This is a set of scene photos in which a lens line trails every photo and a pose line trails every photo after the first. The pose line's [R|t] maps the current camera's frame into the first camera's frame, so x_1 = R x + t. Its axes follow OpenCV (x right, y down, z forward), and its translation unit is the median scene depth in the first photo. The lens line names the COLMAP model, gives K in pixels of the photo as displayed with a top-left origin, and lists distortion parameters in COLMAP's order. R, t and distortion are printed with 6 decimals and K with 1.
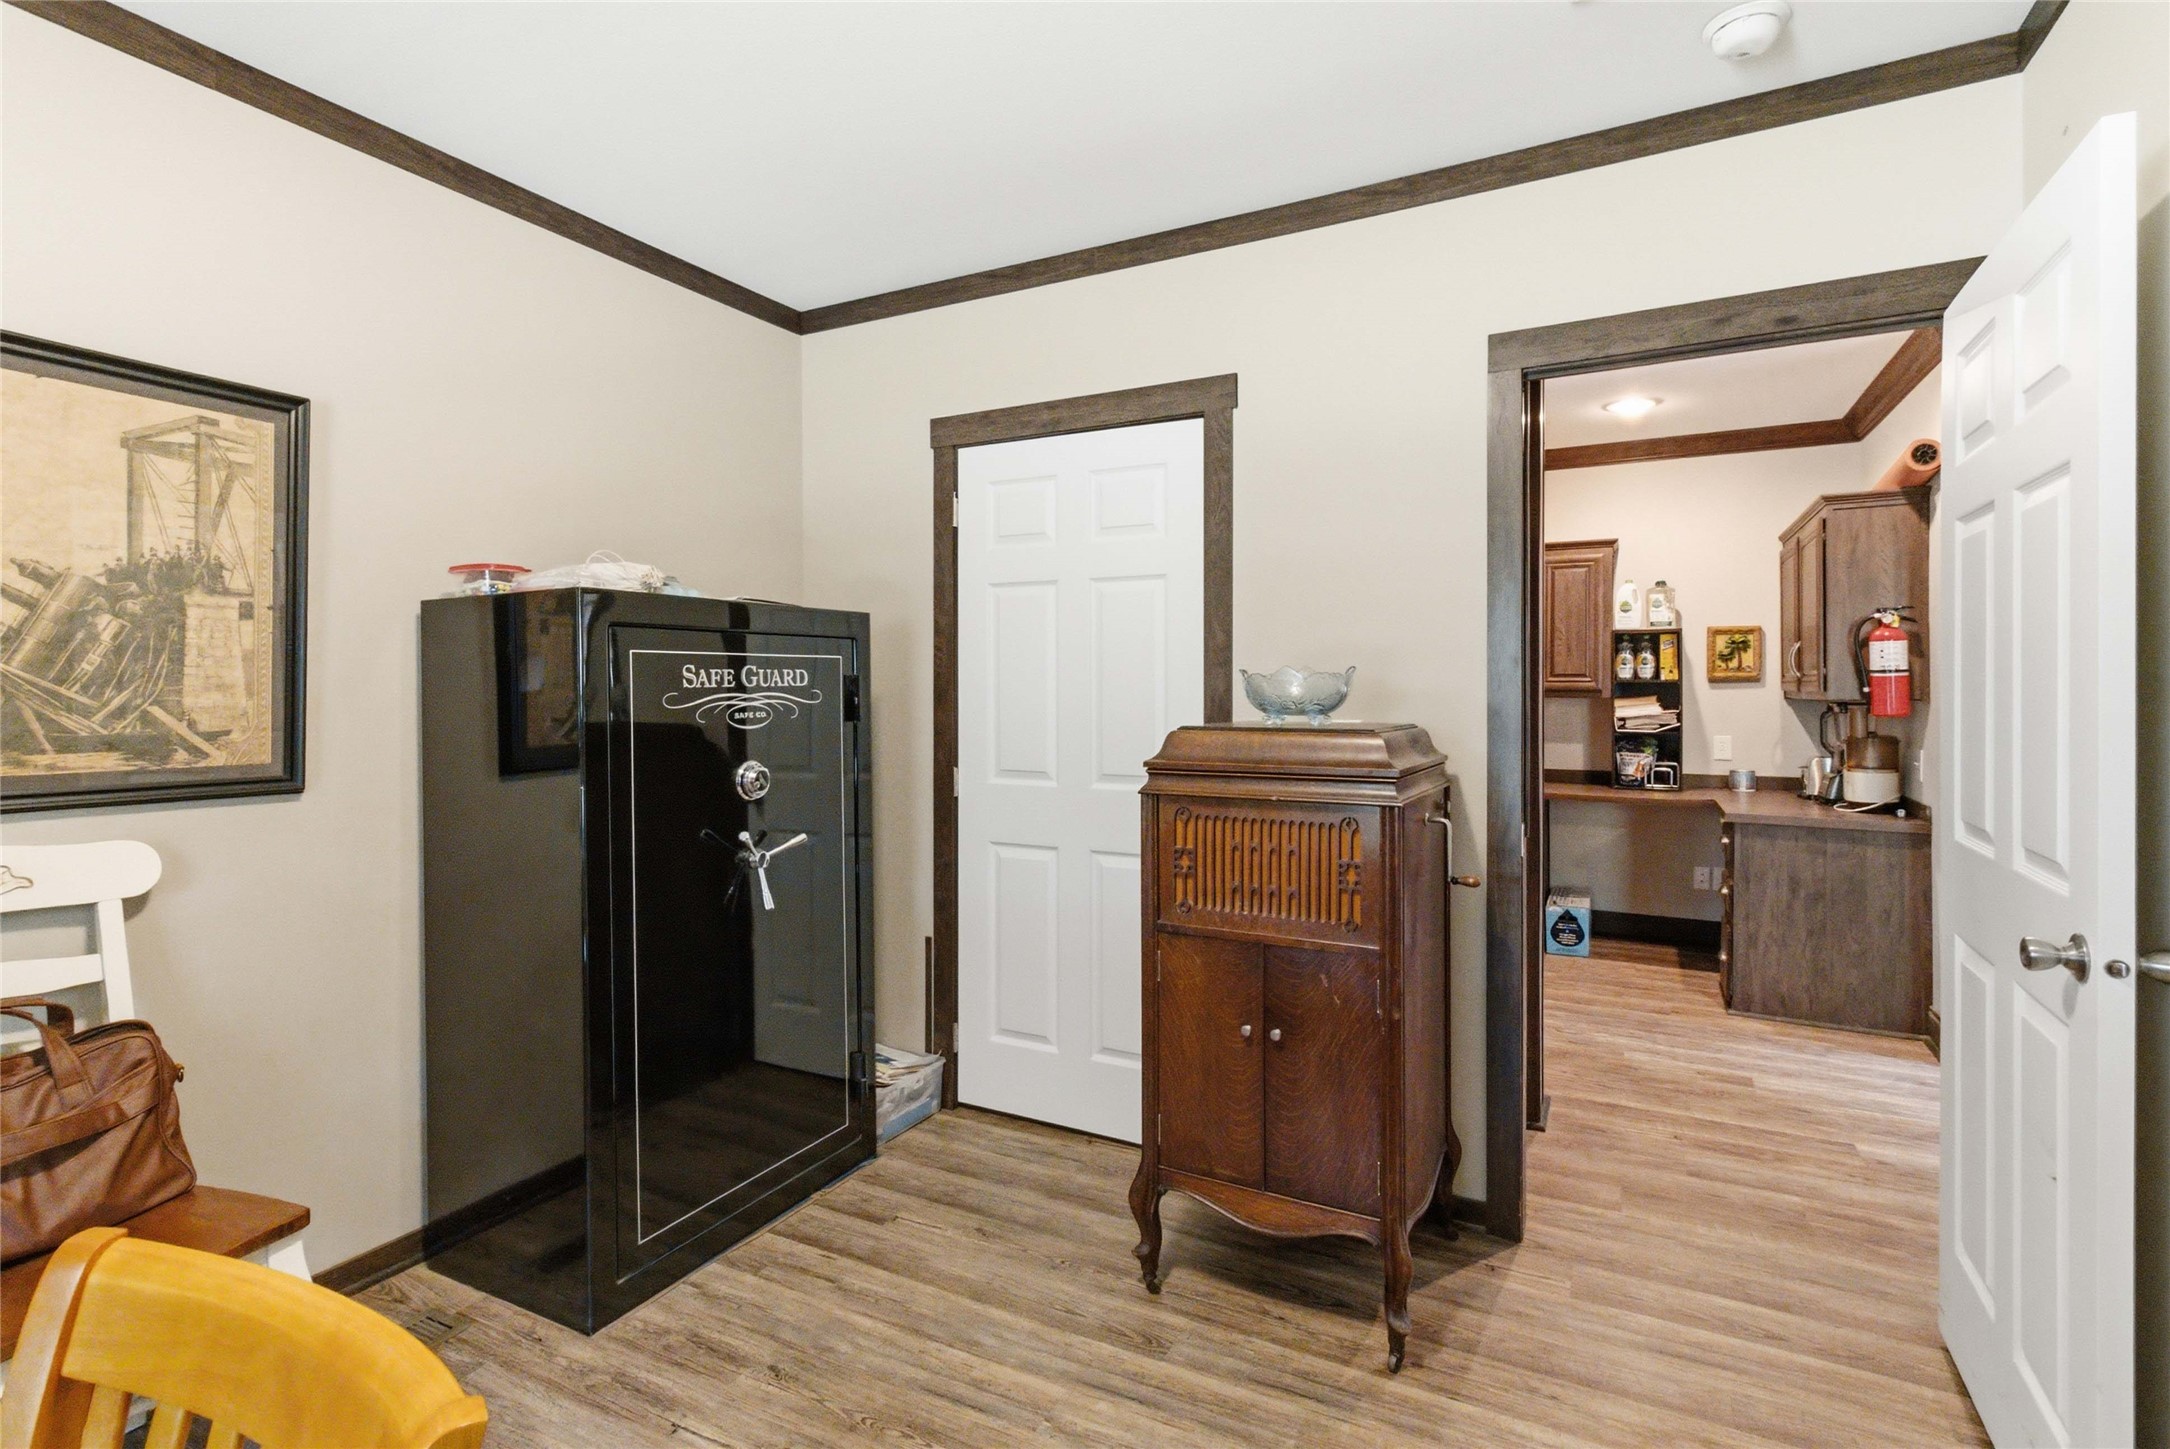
lens RADIAL K [[1023.0, 0, 1077.3], [0, 1023.0, 686.4], [0, 0, 1]] dist [0.000978, -0.000653]
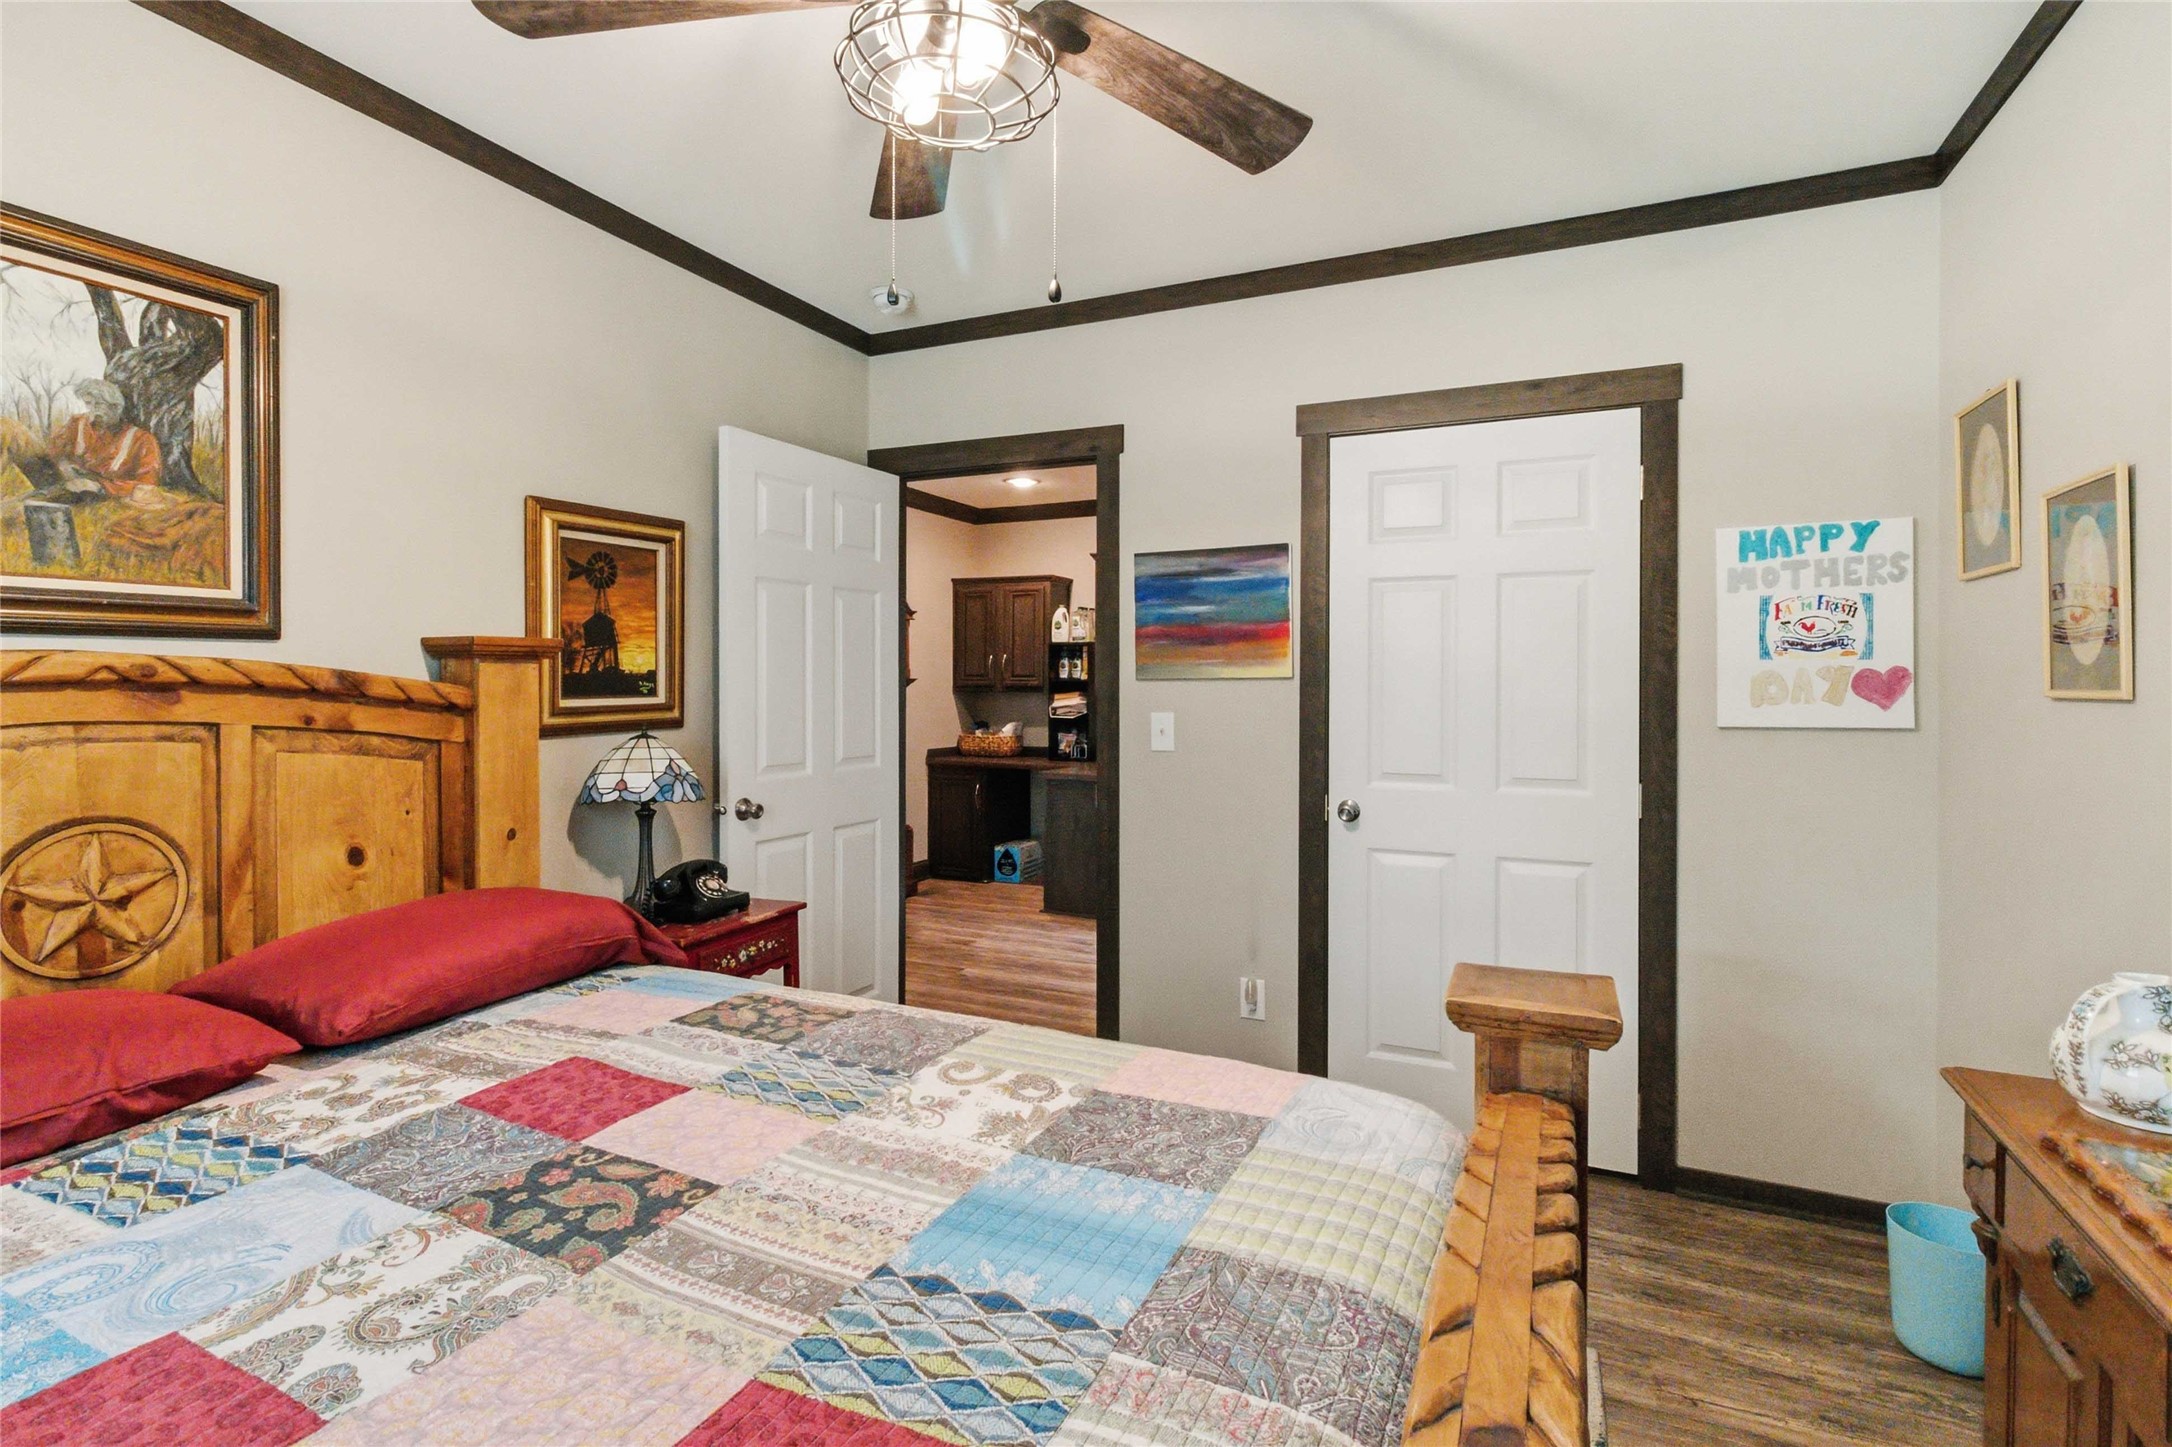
lens RADIAL K [[1023.9, 0, 1078.3], [0, 1023.9, 685.3], [0, 0, 1]] dist [0.000978, -0.000653]
pose [[0.998923, 0.009394, 0.045427, 0.508401], [-0.009296, 0.999954, -0.002376, 0.004442], [-0.045447, 0.001951, 0.998965, -0.357596]]
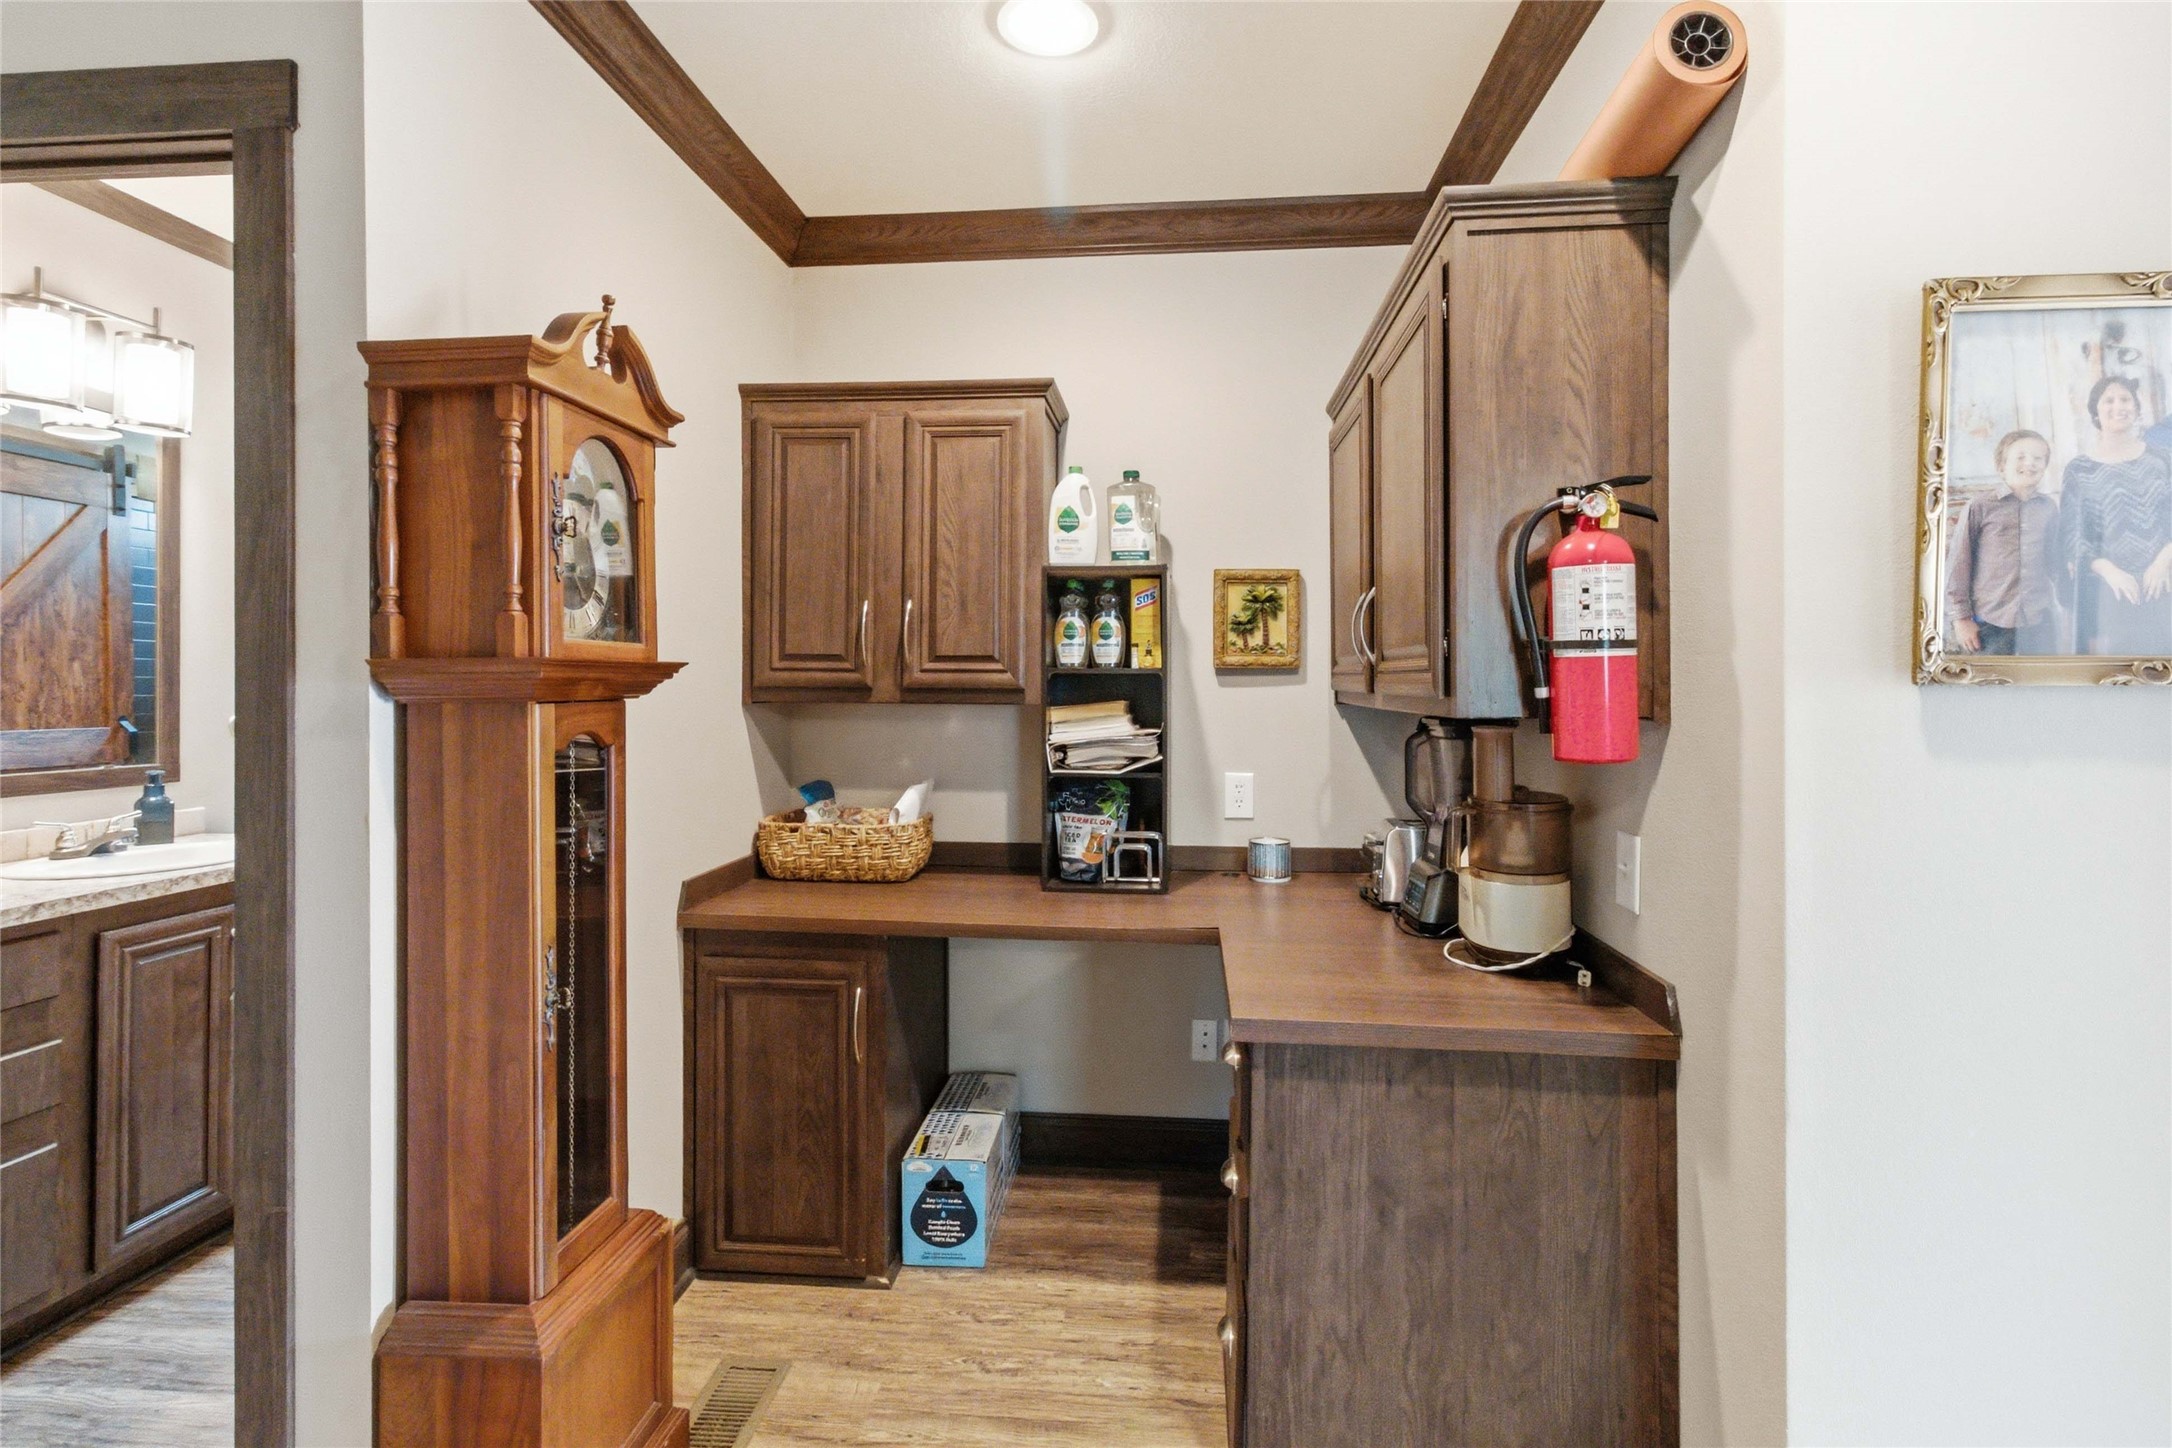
lens RADIAL K [[1035.2, 0, 1081.8], [0, 1035.2, 672.9], [0, 0, 1]] dist [0.012677, 0.000289]
pose [[0.922370, 0.006367, 0.386255, 0.354012], [-0.003917, 0.999967, -0.007130, -0.000516], [-0.386288, 0.005064, 0.922364, 0.544475]]
